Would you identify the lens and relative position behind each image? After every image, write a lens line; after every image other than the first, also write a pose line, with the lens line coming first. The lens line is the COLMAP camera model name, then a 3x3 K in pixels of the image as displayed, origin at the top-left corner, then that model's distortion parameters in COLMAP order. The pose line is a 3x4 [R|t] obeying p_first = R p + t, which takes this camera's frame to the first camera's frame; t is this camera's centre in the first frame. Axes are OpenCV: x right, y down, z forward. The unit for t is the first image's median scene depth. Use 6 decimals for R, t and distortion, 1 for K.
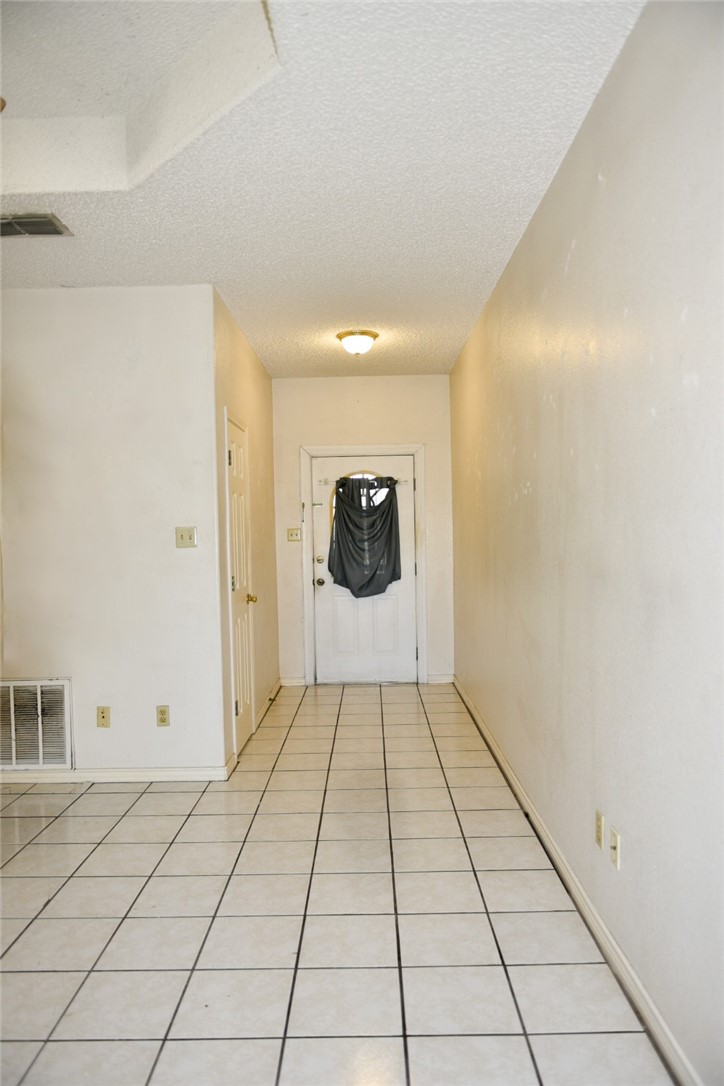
lens RADIAL K [[736.1, 0, 362.0], [0, 736.1, 543.0], [0, 0, 1]] dist [-0.002371, -0.000479]
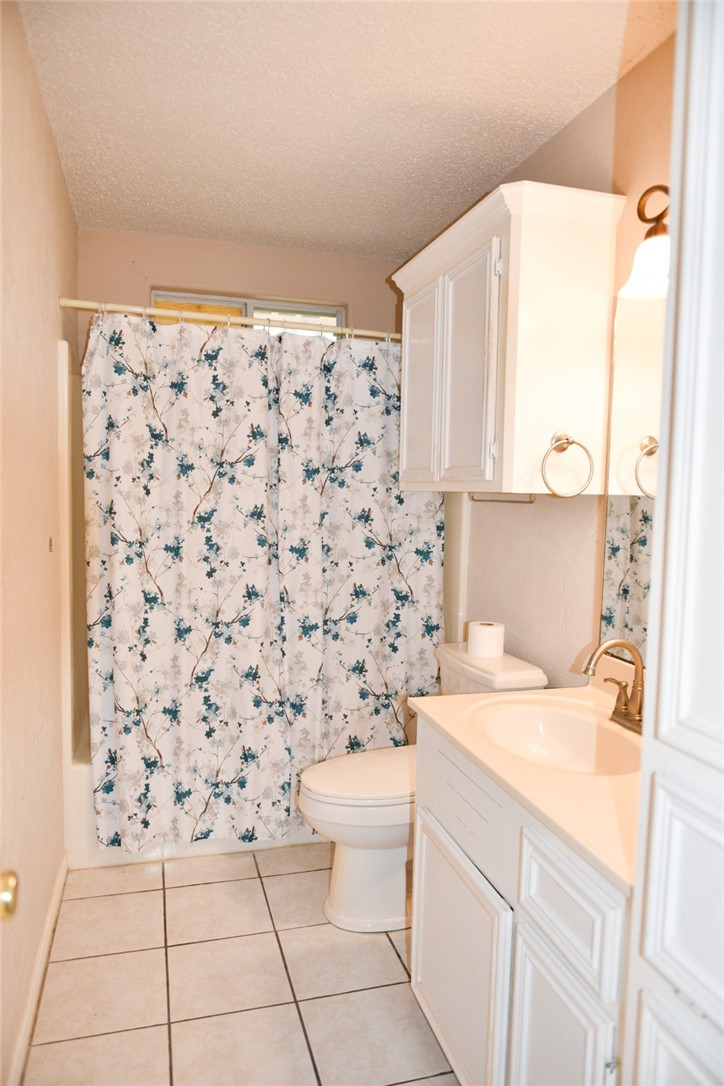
lens RADIAL K [[736.1, 0, 362.0], [0, 736.1, 543.0], [0, 0, 1]] dist [-0.002371, -0.000479]
pose [[0.955730, 0.028212, 0.292890, 0.002082], [-0.044933, 0.997712, 0.050519, -0.000232], [-0.290795, -0.061443, 0.954810, 0.188769]]
